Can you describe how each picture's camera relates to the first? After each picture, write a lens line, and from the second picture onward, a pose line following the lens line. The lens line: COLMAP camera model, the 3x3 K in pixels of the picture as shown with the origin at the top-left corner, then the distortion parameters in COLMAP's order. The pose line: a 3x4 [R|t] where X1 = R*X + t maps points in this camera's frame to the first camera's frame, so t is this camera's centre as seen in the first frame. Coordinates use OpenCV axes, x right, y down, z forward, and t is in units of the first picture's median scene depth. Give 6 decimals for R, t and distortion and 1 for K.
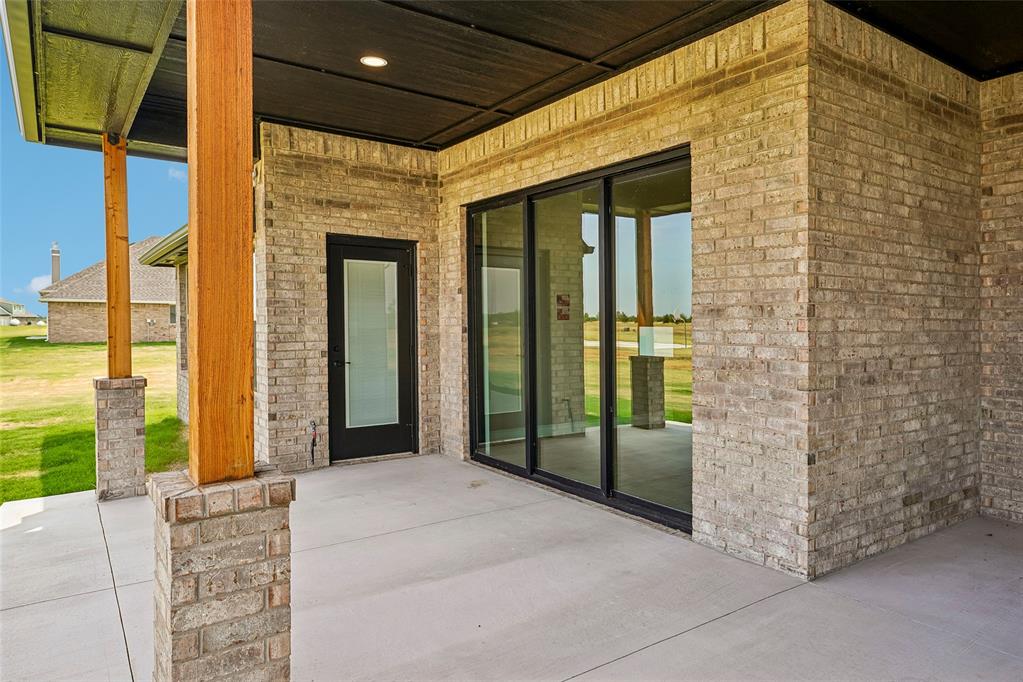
lens RADIAL K [[652.0, 0, 512.3], [0, 652.0, 327.8], [0, 0, 1]] dist [-0.000906, 0.000310]
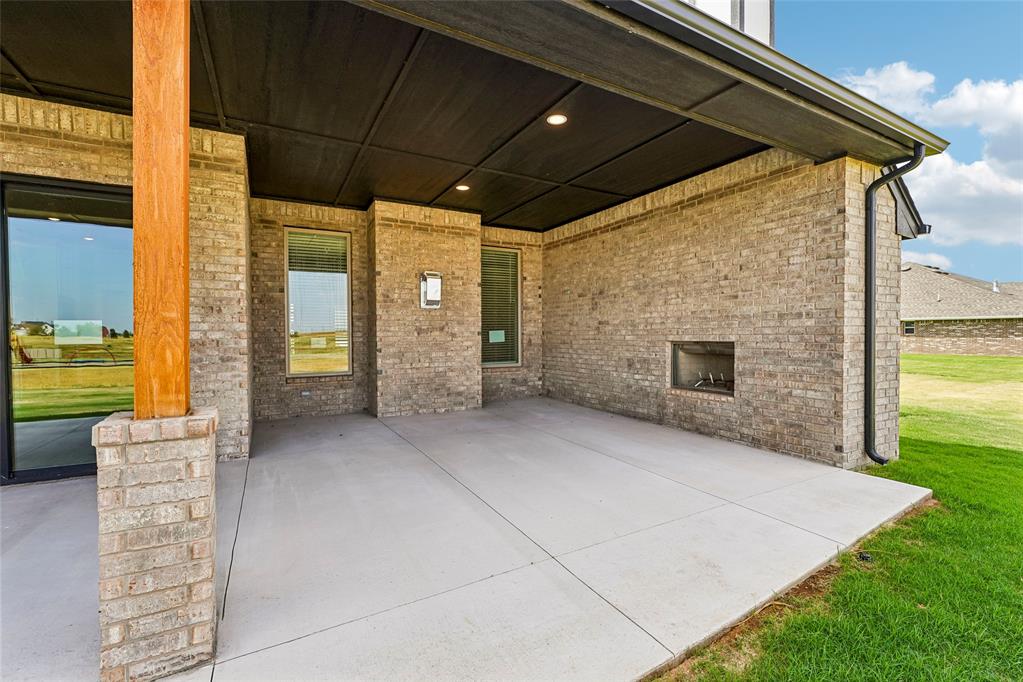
lens RADIAL K [[450.8, 0, 514.1], [0, 450.8, 333.7], [0, 0, 1]] dist [-0.002534, -0.000330]
pose [[0.100220, -0.007331, 0.994938, -0.623279], [0.016764, 0.999843, 0.005679, 0.037873], [-0.994824, 0.016110, 0.100327, 0.112569]]
